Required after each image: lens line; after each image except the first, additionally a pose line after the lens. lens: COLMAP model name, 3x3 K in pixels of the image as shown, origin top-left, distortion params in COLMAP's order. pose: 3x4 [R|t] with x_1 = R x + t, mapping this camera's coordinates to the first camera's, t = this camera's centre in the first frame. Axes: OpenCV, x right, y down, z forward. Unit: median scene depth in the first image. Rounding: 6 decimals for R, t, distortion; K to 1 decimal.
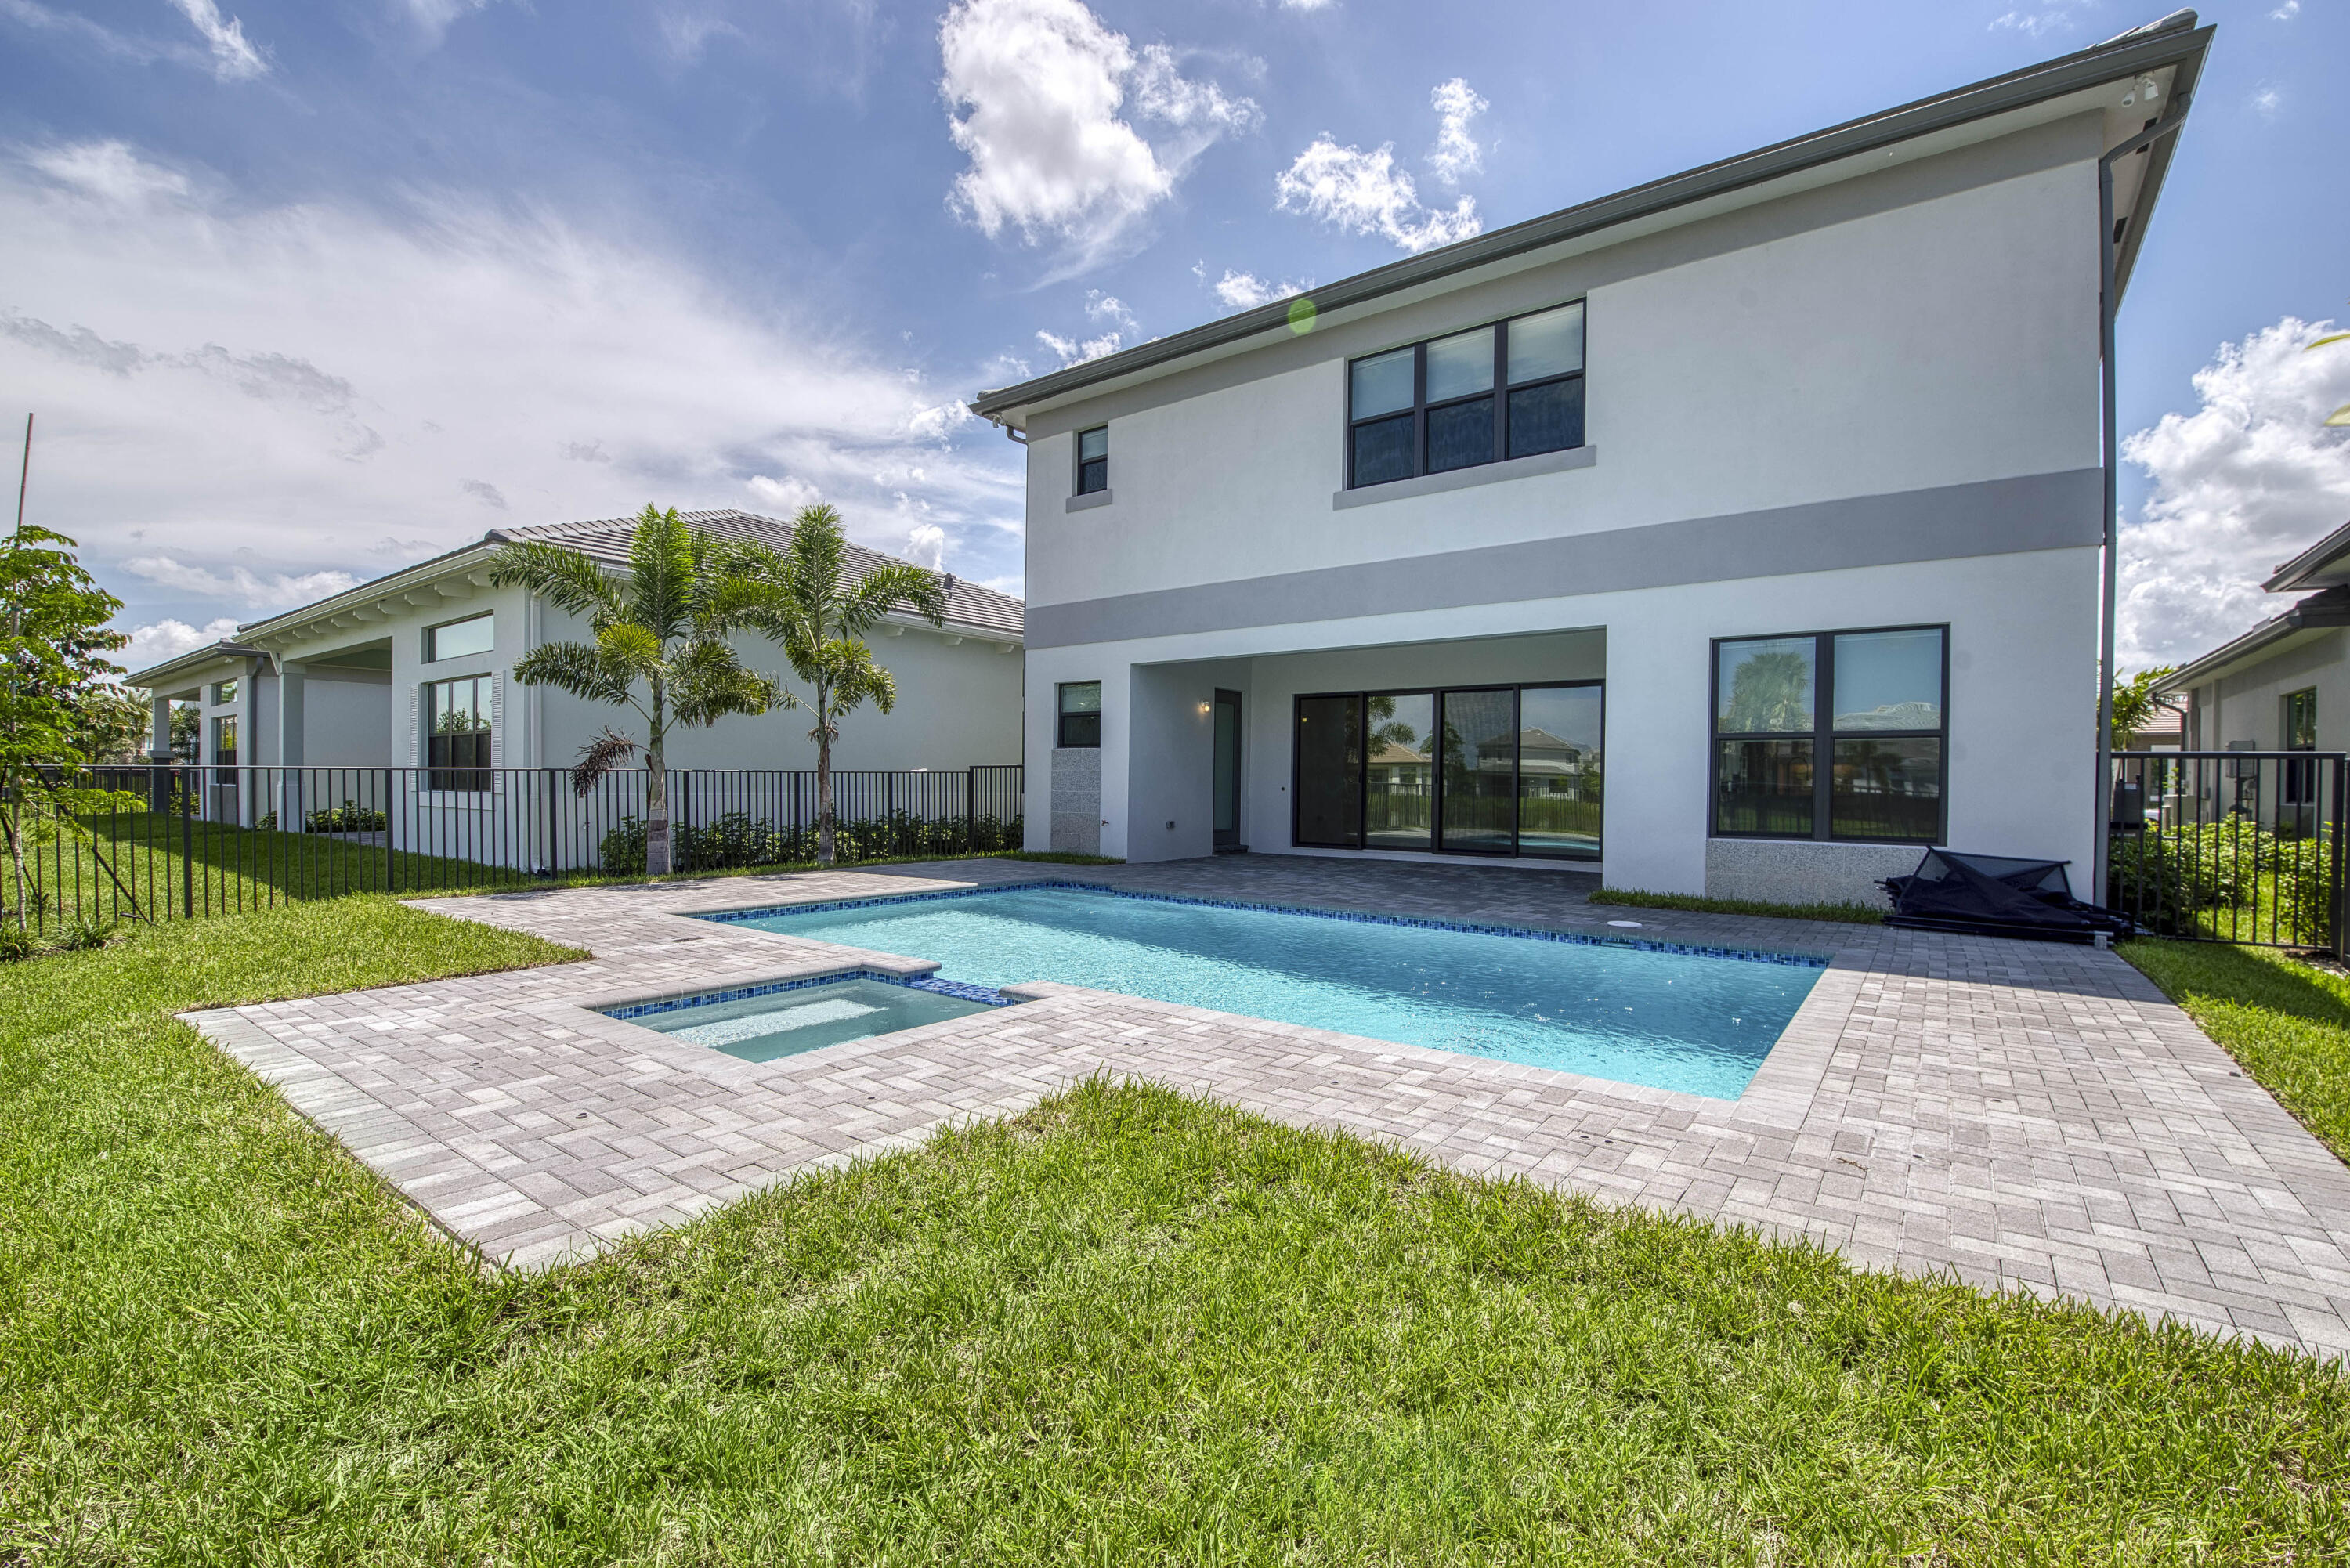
lens RADIAL K [[1014.0, 0, 1200.9], [0, 1014.0, 782.7], [0, 0, 1]] dist [-0.018716, -0.000974]
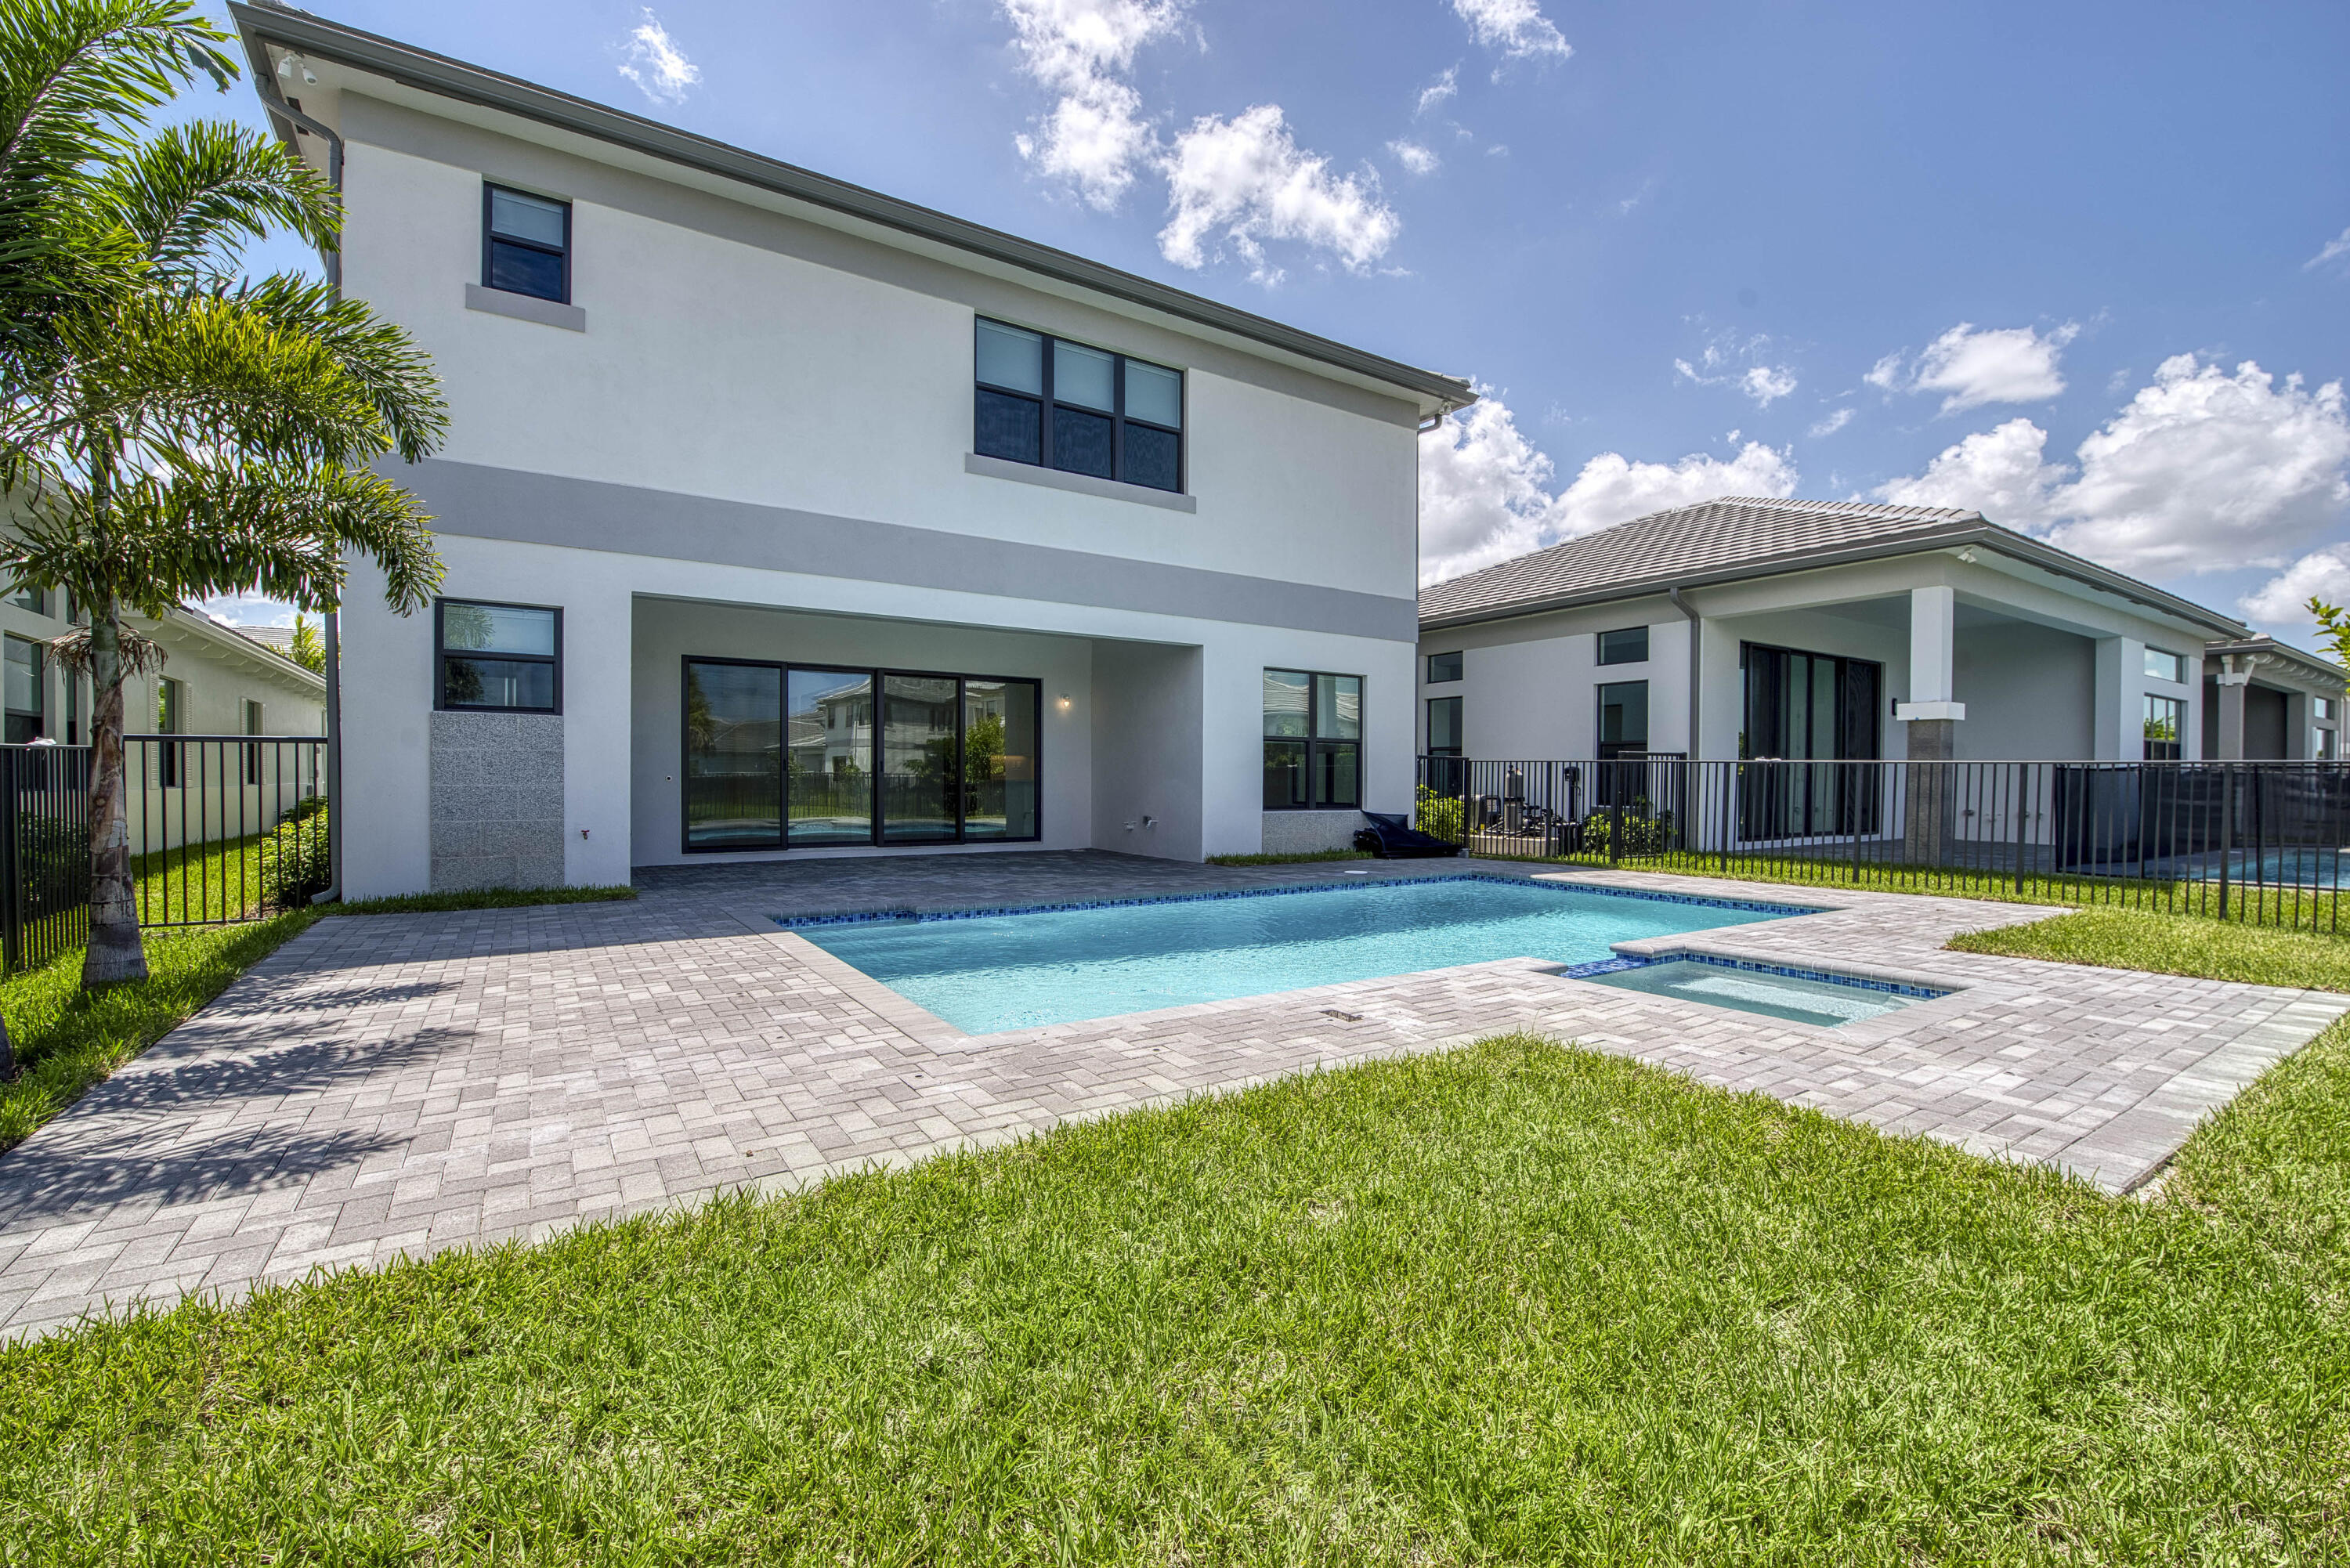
lens RADIAL K [[1014.0, 0, 1209.6], [0, 1014.0, 790.0], [0, 0, 1]] dist [-0.018716, -0.000974]
pose [[0.323406, -0.021707, 0.946011, -0.670441], [-0.005277, 0.999680, 0.024742, -0.007354], [-0.946246, -0.012993, 0.323188, 0.500945]]
